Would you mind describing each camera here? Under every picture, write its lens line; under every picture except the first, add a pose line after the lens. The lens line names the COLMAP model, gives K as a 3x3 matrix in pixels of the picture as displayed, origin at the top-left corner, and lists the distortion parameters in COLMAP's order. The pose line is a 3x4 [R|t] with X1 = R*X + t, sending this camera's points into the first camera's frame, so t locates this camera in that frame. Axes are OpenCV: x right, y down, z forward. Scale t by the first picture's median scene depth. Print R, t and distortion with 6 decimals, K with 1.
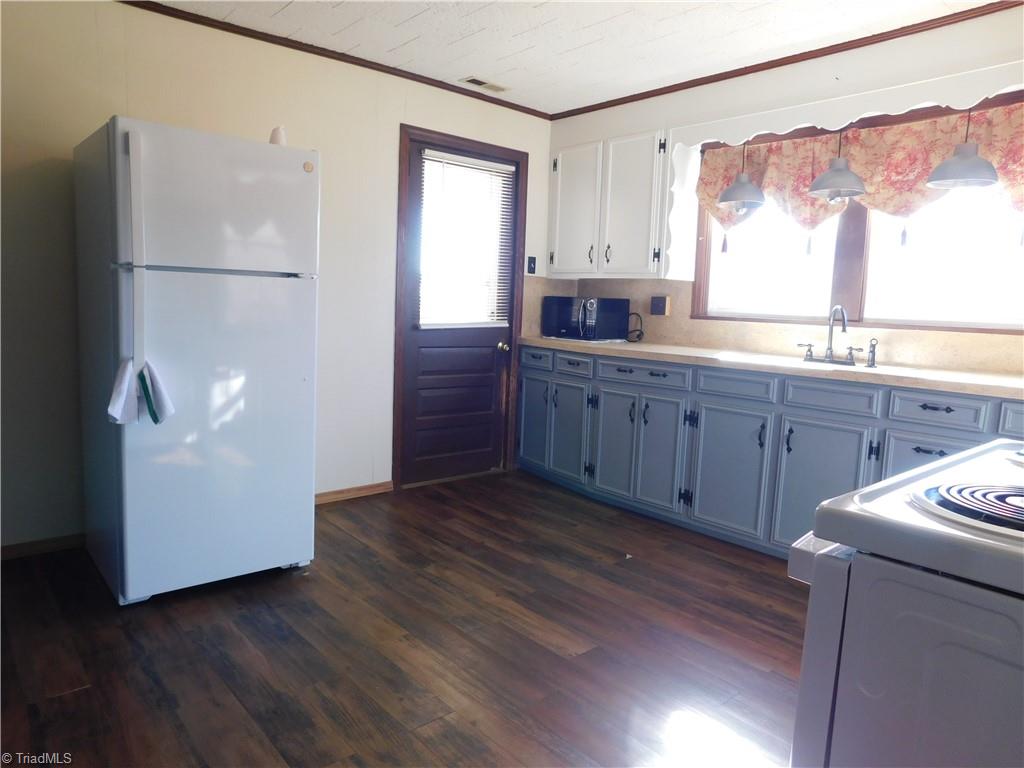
lens RADIAL K [[685.7, 0, 518.9], [0, 685.7, 383.7], [0, 0, 1]] dist [-0.044886, 0.029166]
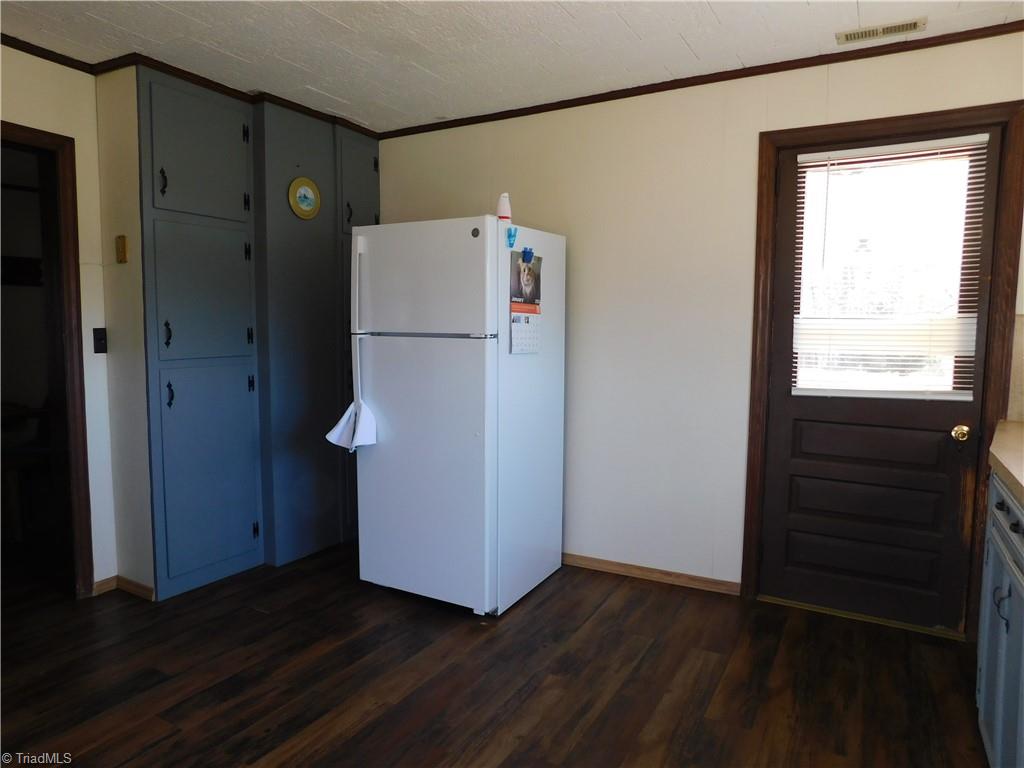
lens RADIAL K [[685.7, 0, 517.0], [0, 685.7, 388.6], [0, 0, 1]] dist [-0.044886, 0.029166]
pose [[0.315247, 0.053355, -0.947509, 0.492634], [-0.107275, 0.994022, 0.020282, -0.074314], [0.942927, 0.095250, 0.319086, 0.511097]]
